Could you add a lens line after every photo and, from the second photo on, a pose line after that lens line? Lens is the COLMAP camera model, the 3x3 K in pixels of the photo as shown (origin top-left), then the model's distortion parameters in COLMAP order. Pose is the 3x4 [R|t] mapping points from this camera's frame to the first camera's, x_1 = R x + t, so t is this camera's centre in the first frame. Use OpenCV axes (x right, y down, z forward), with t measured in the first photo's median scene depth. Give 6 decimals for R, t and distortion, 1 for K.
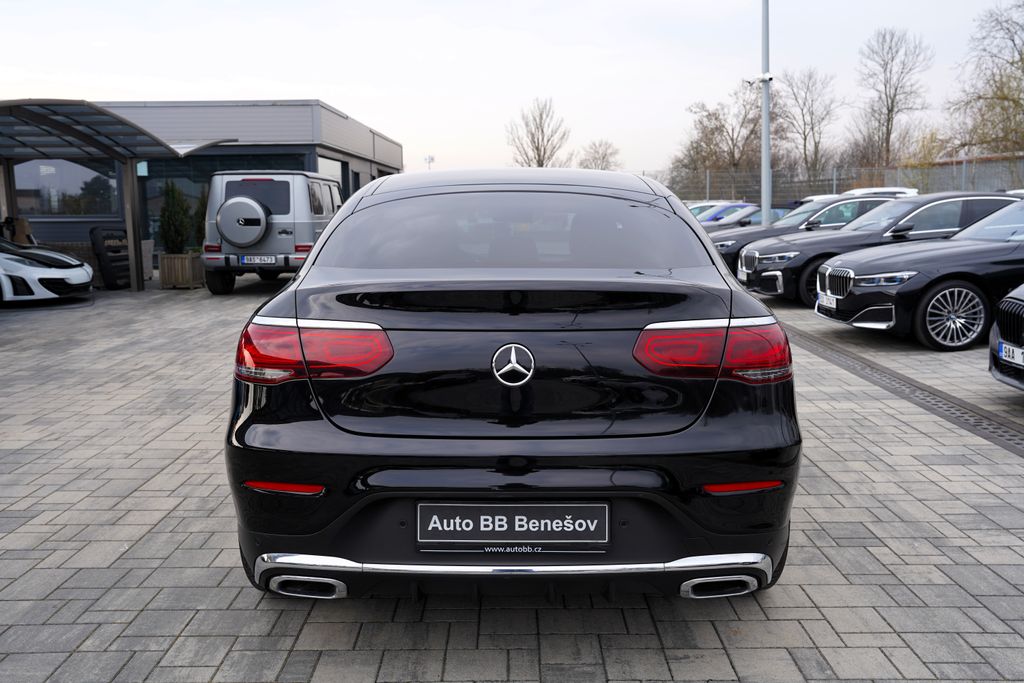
lens RADIAL K [[912.8, 0, 512.0], [0, 912.8, 341.5], [0, 0, 1]] dist [-0.016029, 0.064037]
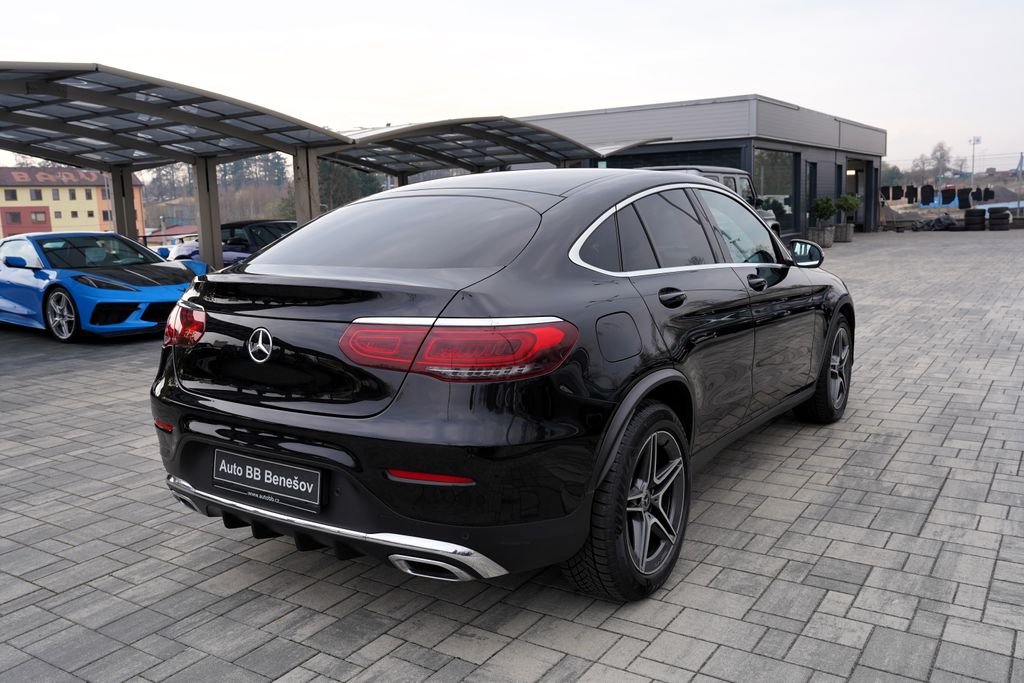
lens RADIAL K [[869.4, 0, 510.9], [0, 869.4, 327.8], [0, 0, 1]] dist [-0.044709, 0.084278]
pose [[0.834911, 0.060629, -0.547036, 0.572757], [-0.058248, 0.998066, 0.021717, -0.026724], [0.547295, 0.013732, 0.836827, 0.134884]]
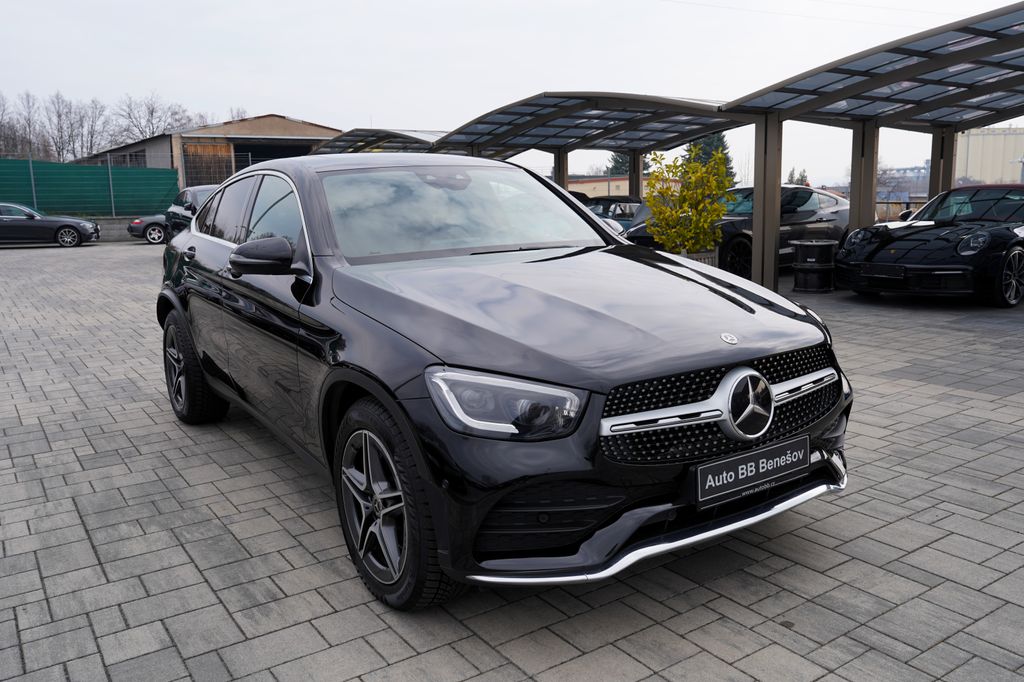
lens RADIAL K [[837.6, 0, 517.0], [0, 837.6, 326.6], [0, 0, 1]] dist [-0.063749, 0.084248]
pose [[-0.825870, 0.114255, -0.552164, 0.526267], [-0.055803, 0.957887, 0.281673, -0.322431], [0.561093, 0.263437, -0.784714, 2.241189]]
